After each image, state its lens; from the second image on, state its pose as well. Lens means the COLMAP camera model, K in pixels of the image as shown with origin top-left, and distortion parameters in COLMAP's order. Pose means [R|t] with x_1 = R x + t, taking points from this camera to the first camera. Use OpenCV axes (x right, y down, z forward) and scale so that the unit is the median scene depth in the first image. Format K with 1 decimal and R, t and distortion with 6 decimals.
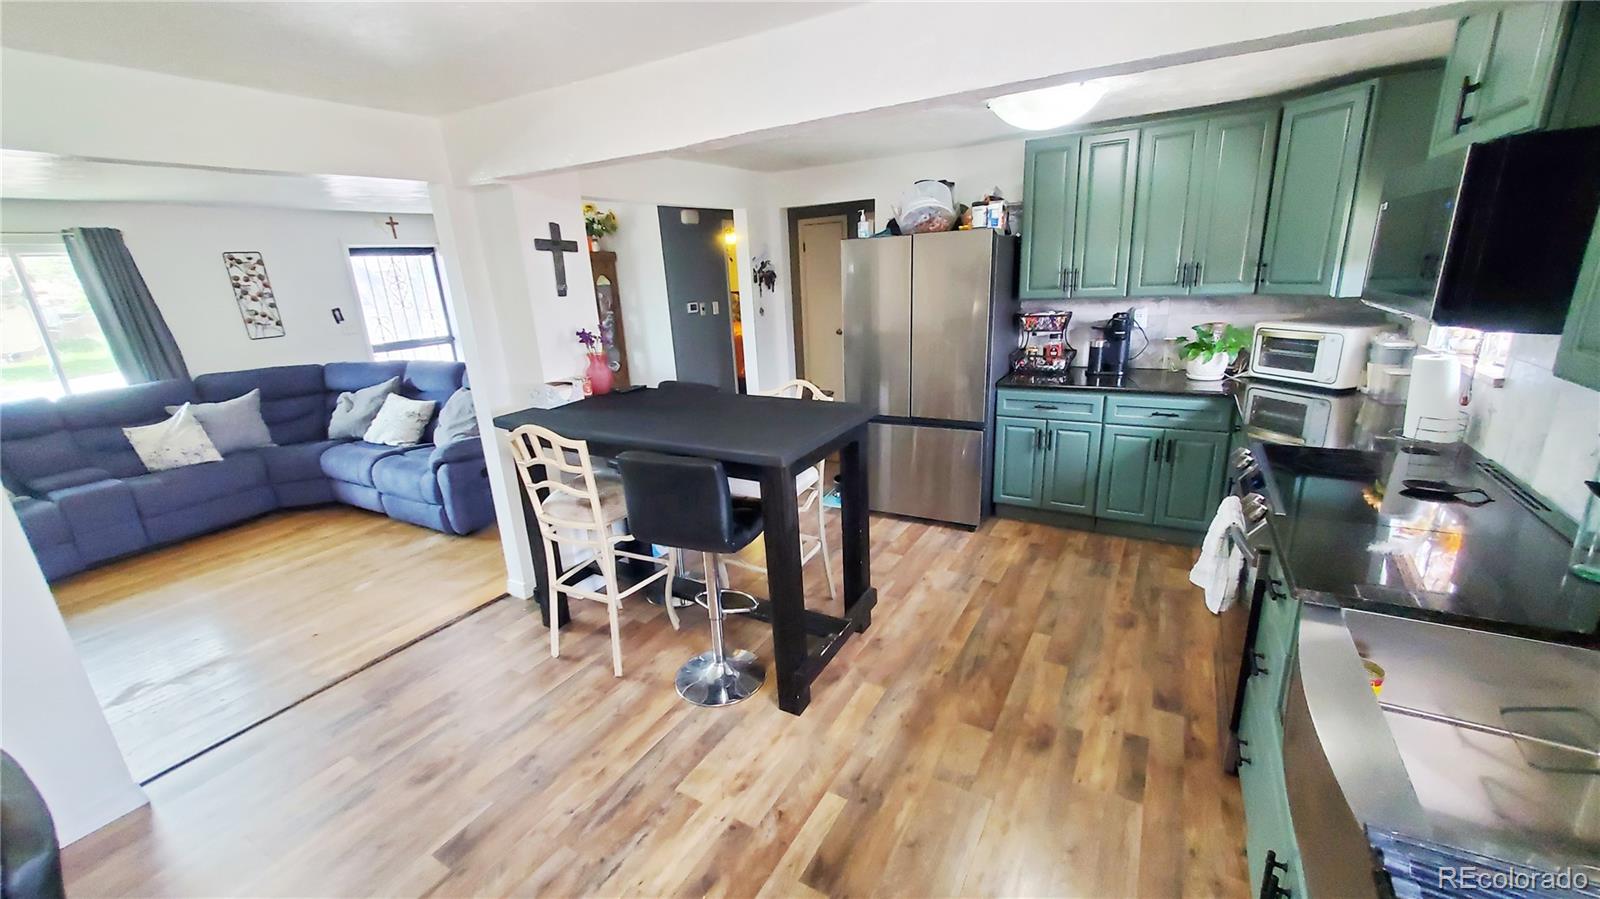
lens RADIAL K [[629.0, 0, 803.2], [0, 629.0, 452.3], [0, 0, 1]] dist [-0.002431, -0.000081]
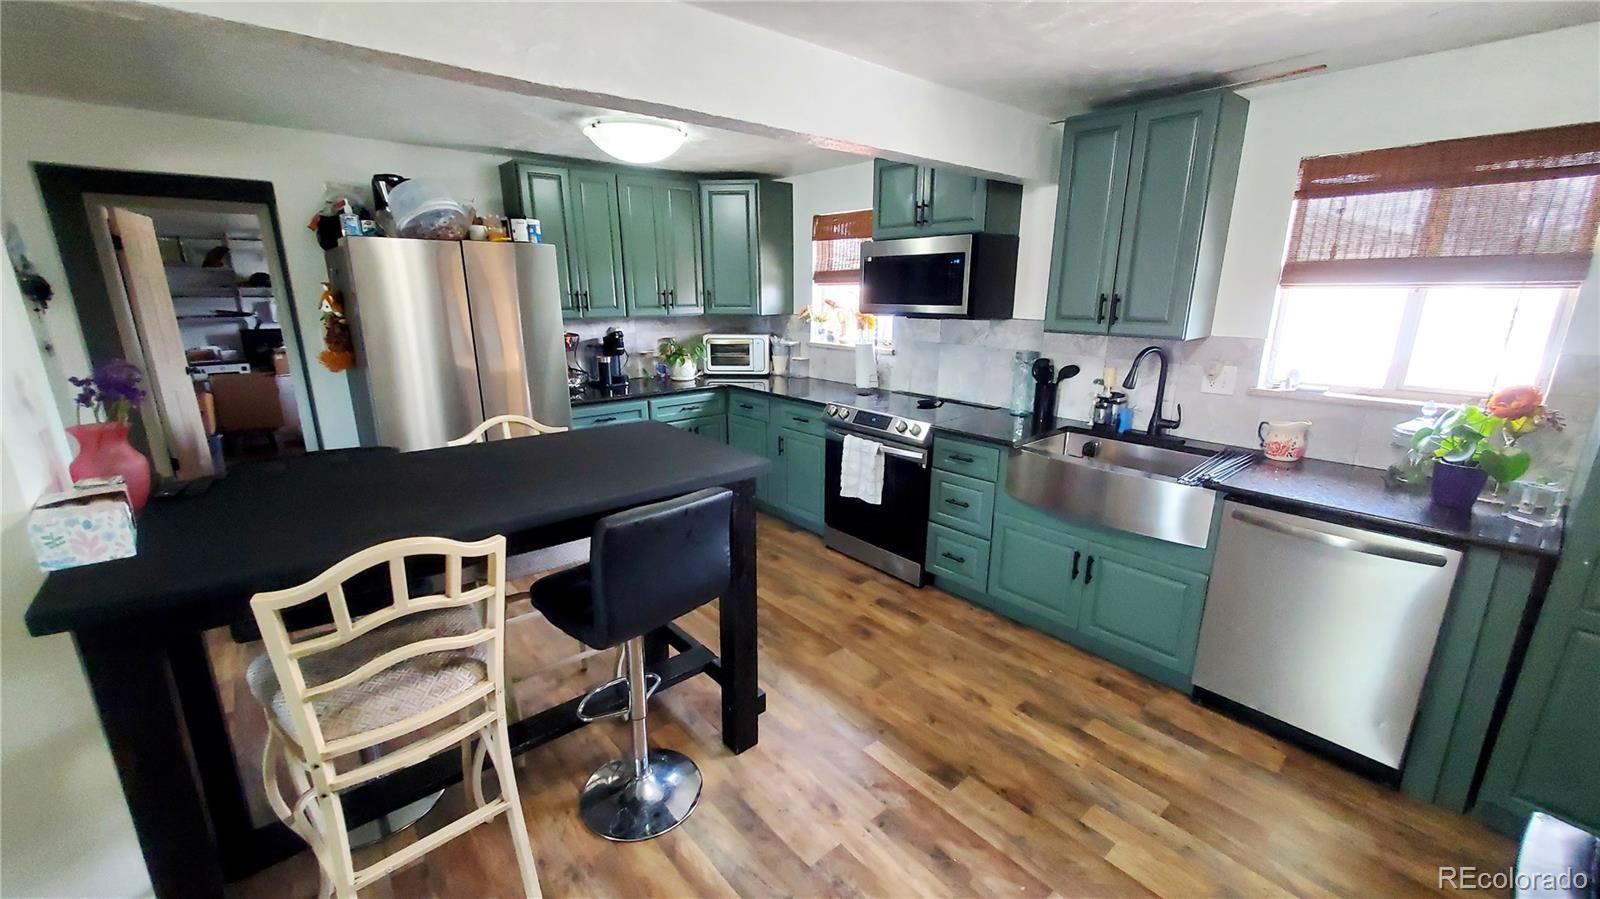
lens RADIAL K [[629.0, 0, 800.3], [0, 629.0, 450.9], [0, 0, 1]] dist [-0.002431, -0.000081]
pose [[0.329802, -0.189591, 0.924817, -0.697771], [0.250438, 0.962098, 0.107924, -0.076725], [-0.910226, 0.196016, 0.364783, 0.467757]]
